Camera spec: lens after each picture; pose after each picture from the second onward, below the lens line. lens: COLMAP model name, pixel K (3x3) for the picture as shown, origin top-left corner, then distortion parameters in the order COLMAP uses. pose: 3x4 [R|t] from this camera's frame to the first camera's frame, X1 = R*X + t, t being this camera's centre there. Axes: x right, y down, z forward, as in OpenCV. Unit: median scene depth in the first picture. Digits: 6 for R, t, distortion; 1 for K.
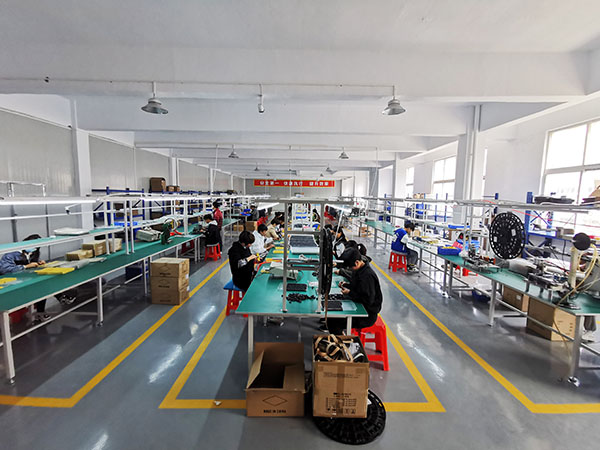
lens RADIAL K [[276.6, 0, 299.9], [0, 276.6, 226.5], [0, 0, 1]] dist [-0.000942, -0.000003]
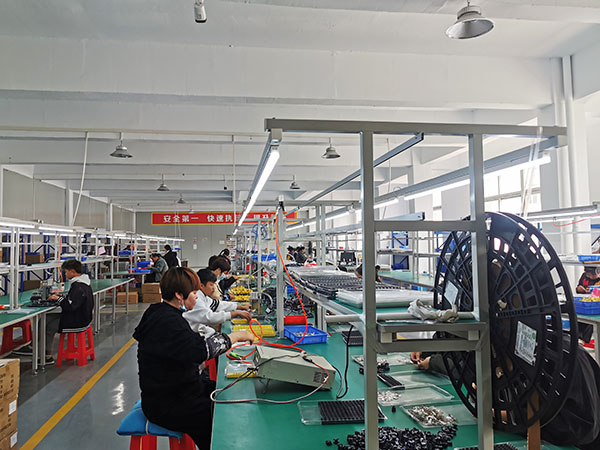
lens RADIAL K [[469.0, 0, 299.4], [0, 469.0, 222.5], [0, 0, 1]] dist [0.047182, -0.056164]
pose [[0.988478, -0.025900, 0.149135, -0.056868], [0.048866, 0.987100, -0.152462, 0.025319], [-0.143263, 0.157993, 0.976992, 0.141832]]
